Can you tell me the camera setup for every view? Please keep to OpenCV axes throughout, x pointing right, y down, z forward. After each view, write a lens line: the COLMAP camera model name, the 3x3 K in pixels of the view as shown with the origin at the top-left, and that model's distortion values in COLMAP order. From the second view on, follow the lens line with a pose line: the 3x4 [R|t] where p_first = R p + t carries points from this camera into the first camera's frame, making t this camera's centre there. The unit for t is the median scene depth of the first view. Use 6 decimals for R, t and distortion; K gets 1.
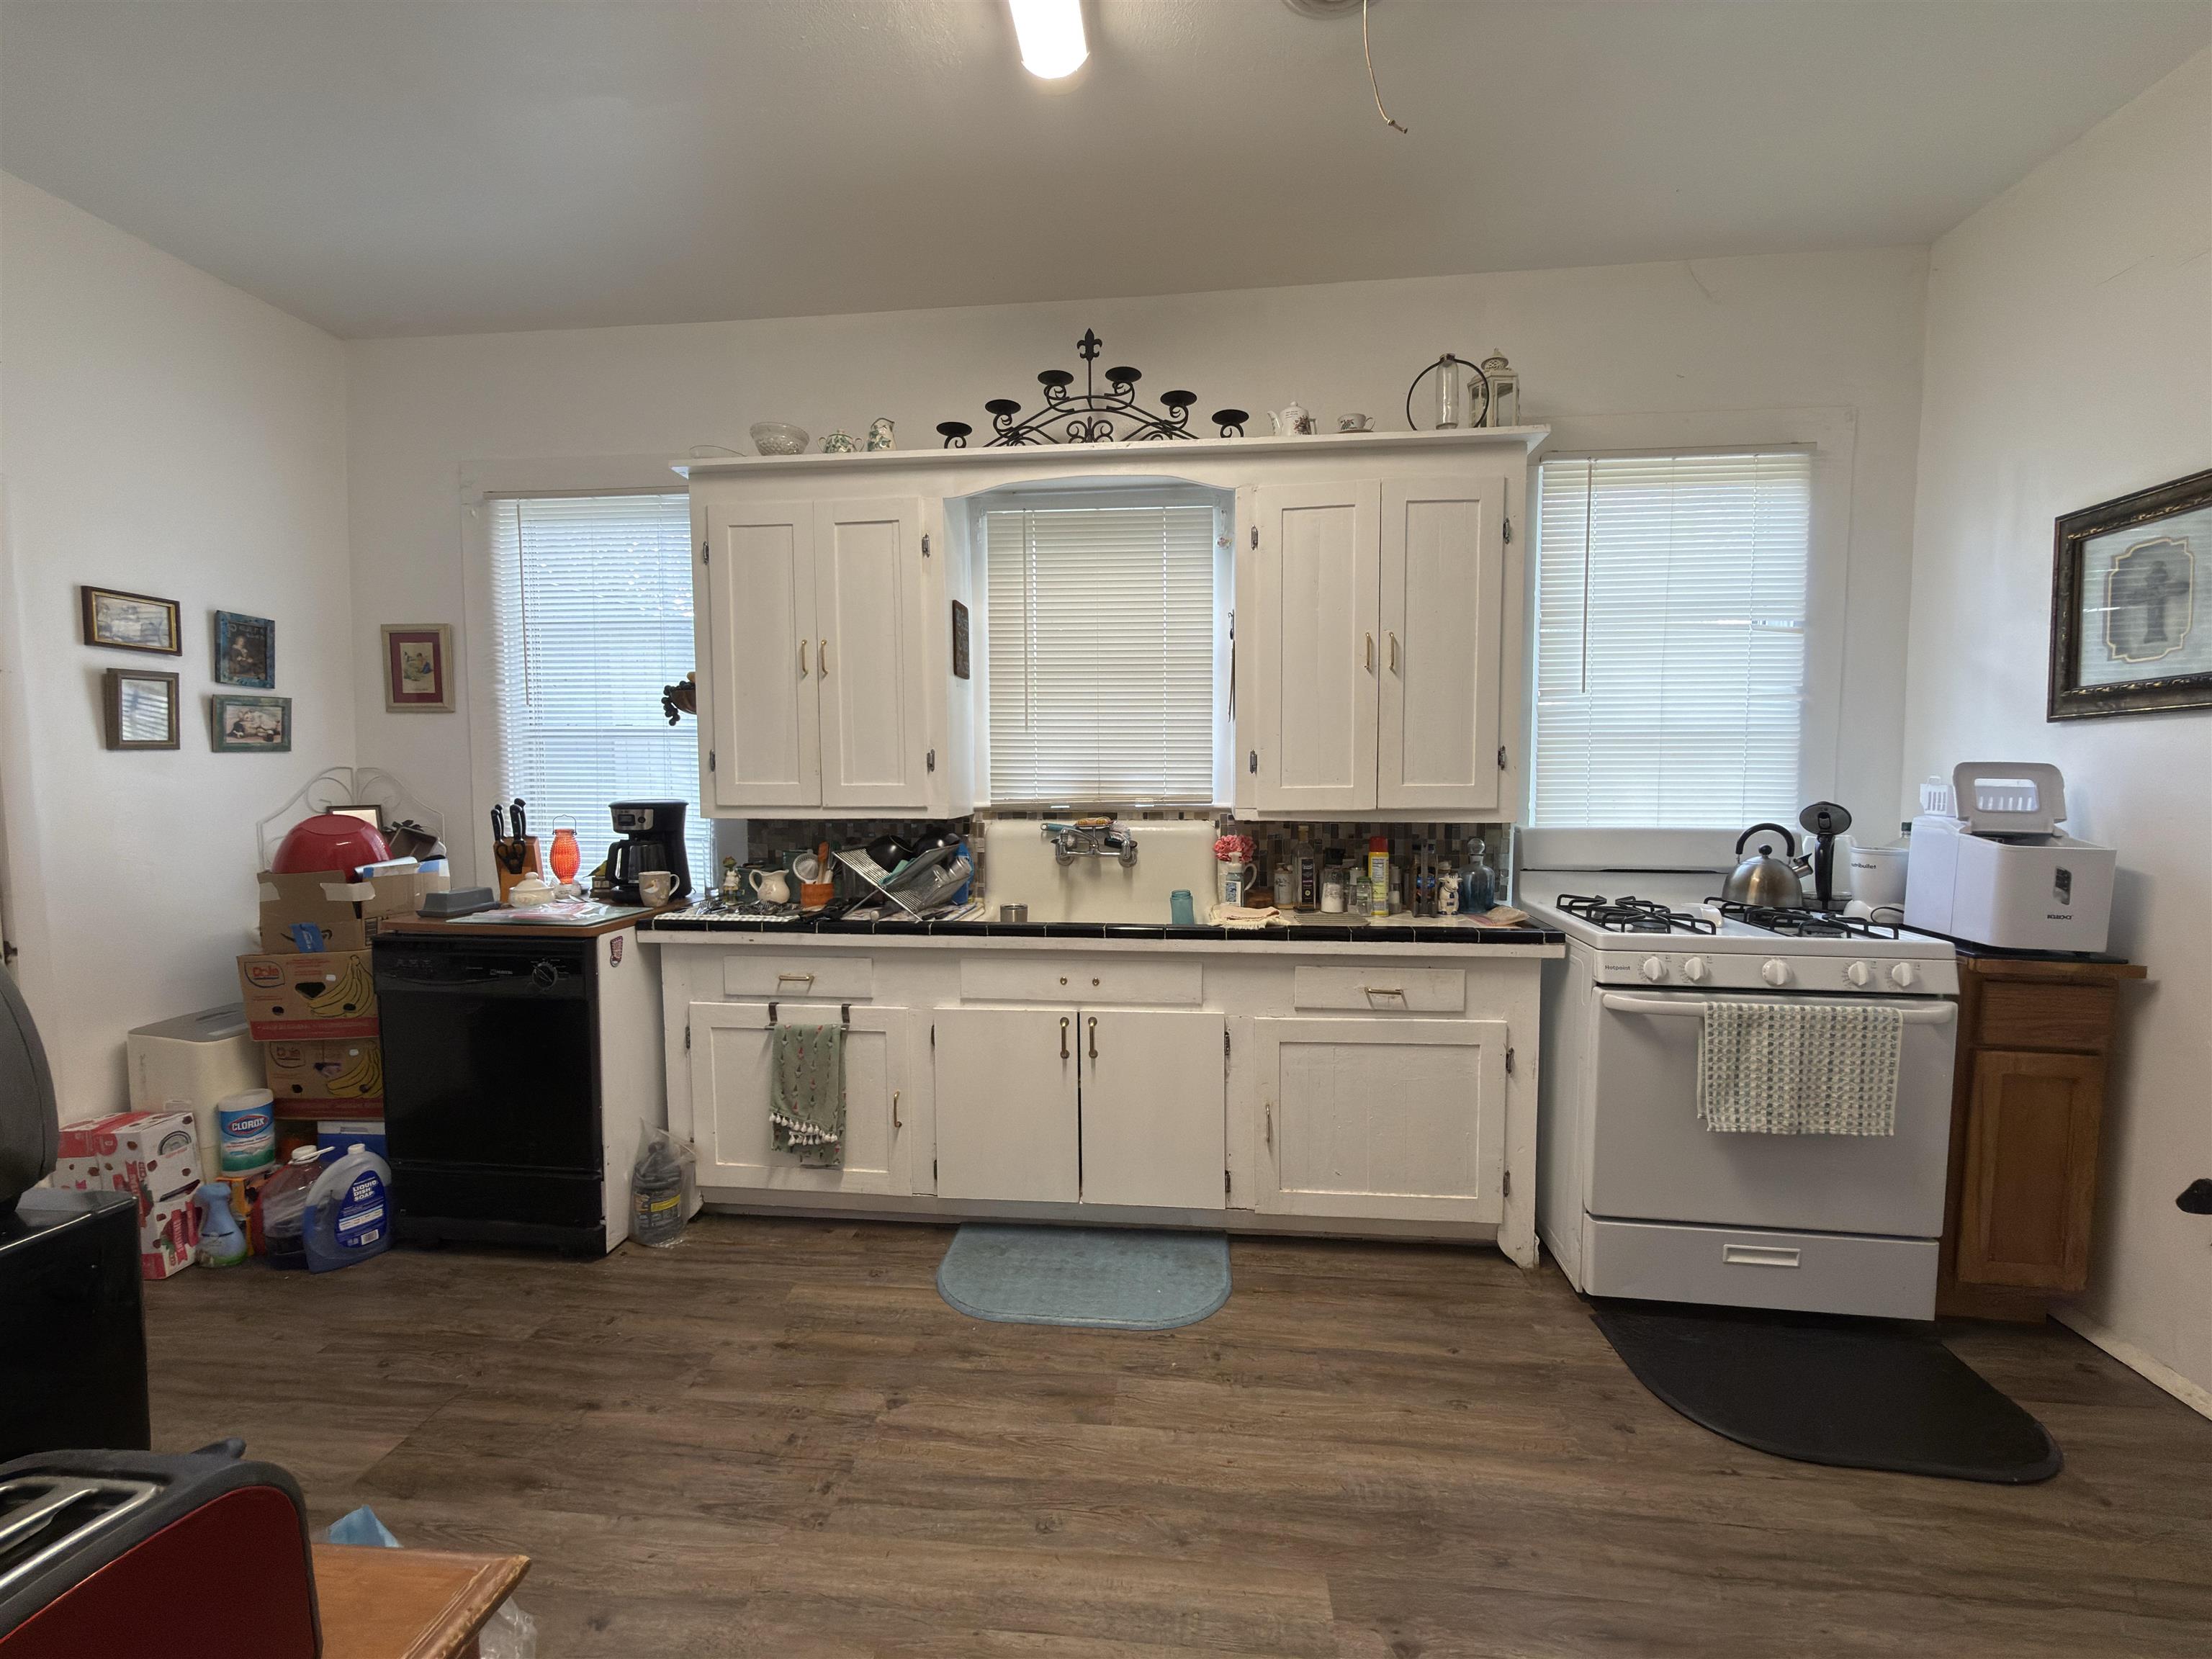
lens RADIAL K [[880.9, 0, 1107.5], [0, 880.9, 831.8], [0, 0, 1]] dist [0.000626, -0.000274]
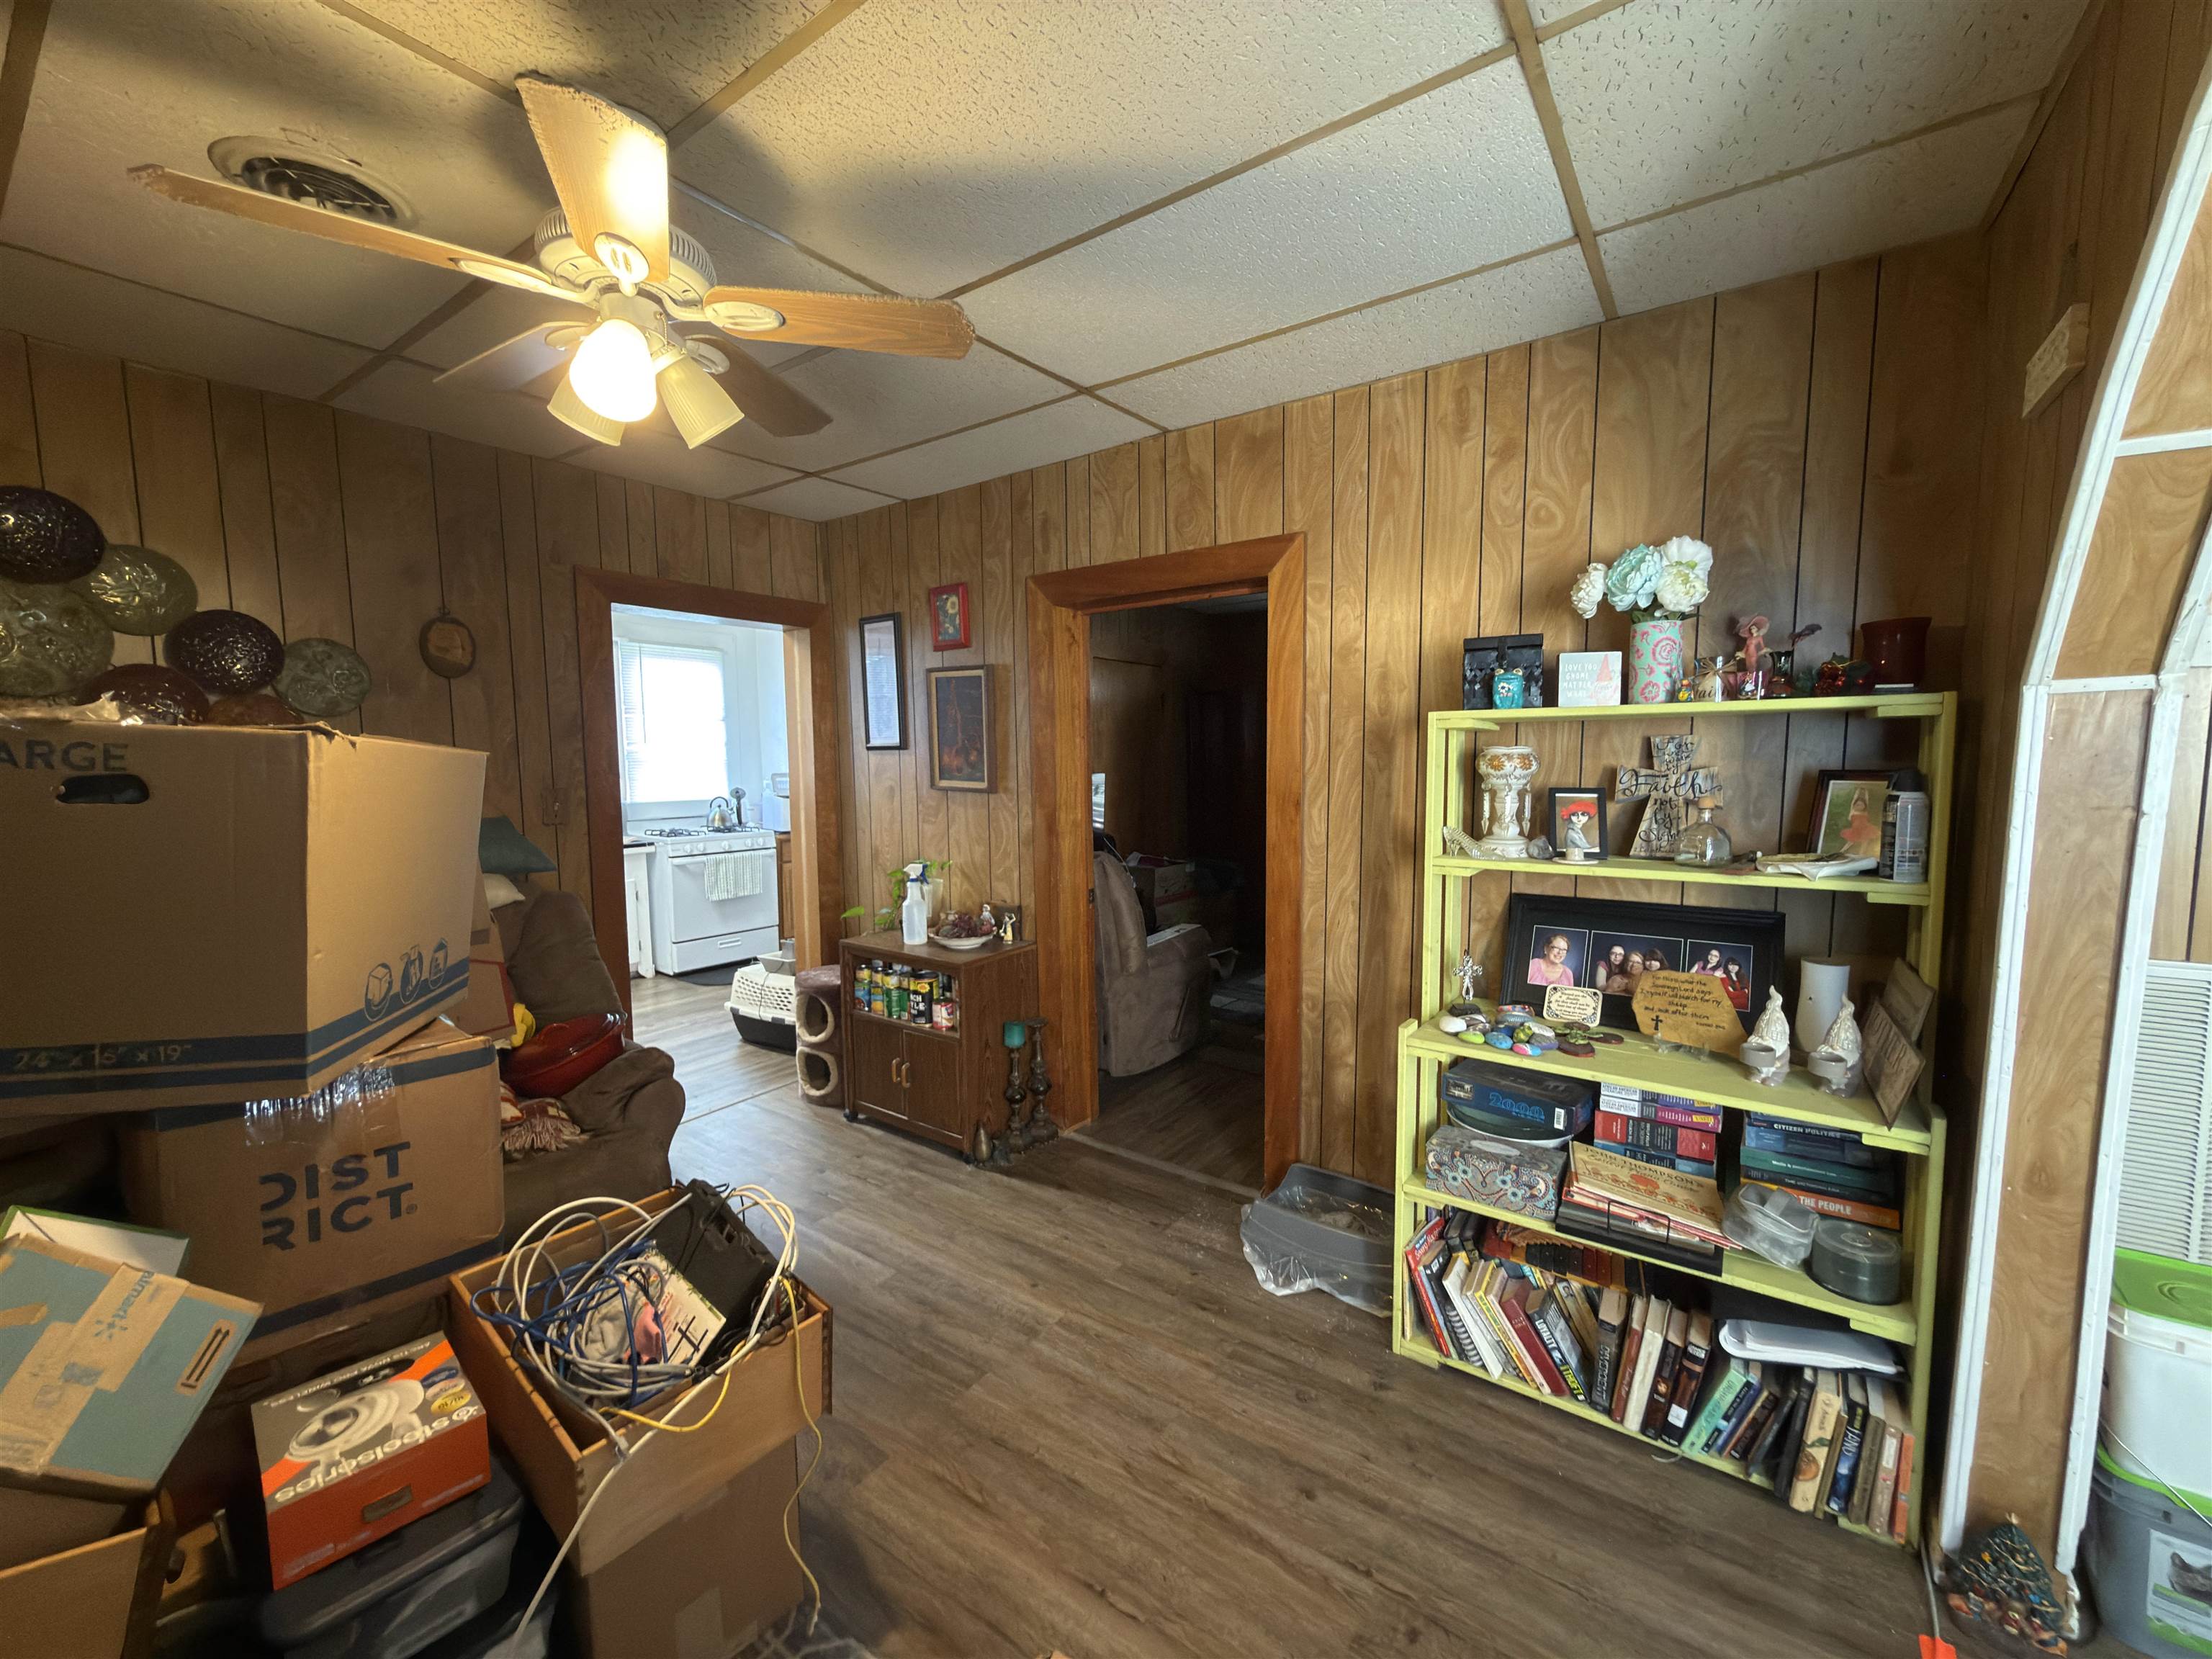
lens RADIAL K [[880.9, 0, 1107.7], [0, 880.9, 839.3], [0, 0, 1]] dist [0.000626, -0.000274]
pose [[0.494570, -0.080695, 0.865384, -1.002496], [0.057398, 0.996539, 0.060122, 0.028447], [-0.867241, 0.019937, 0.497490, -1.364611]]
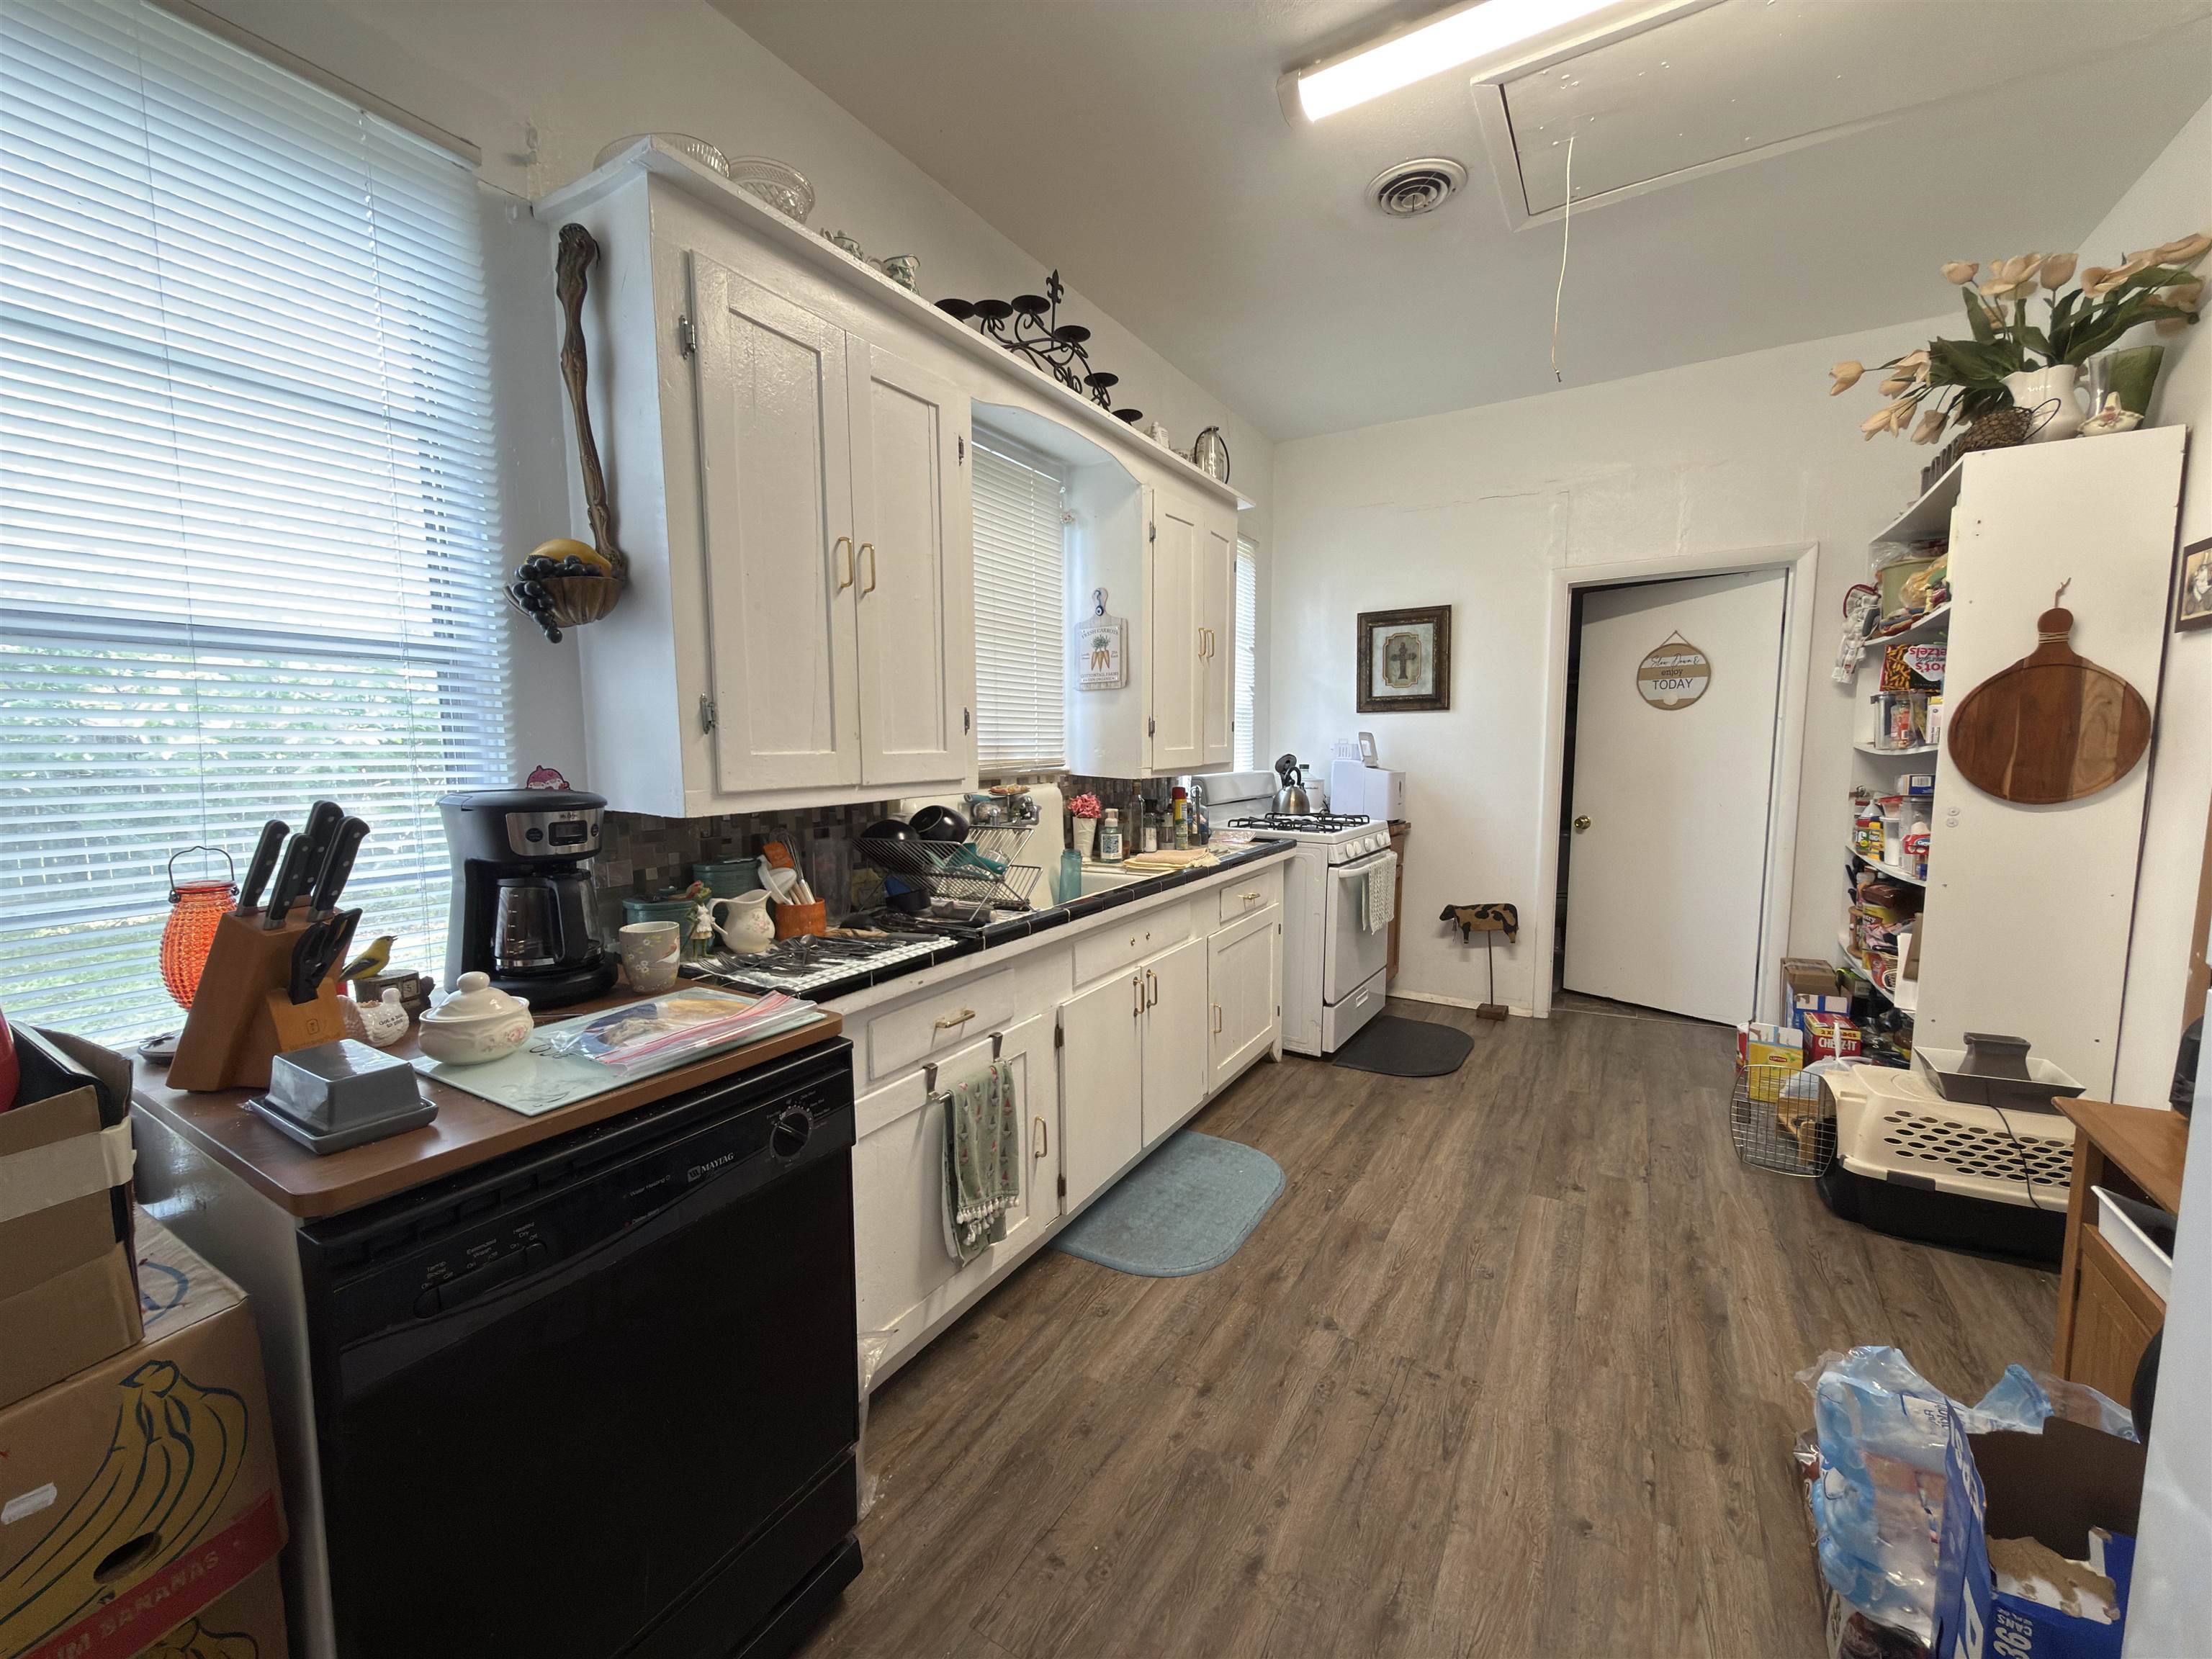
lens RADIAL K [[880.9, 0, 1102.1], [0, 880.9, 832.6], [0, 0, 1]] dist [0.000626, -0.000274]
pose [[0.428394, -0.095988, 0.898479, -0.977710], [0.062742, 0.995102, 0.076395, -0.037066], [-0.901411, 0.023645, 0.432318, 0.595968]]
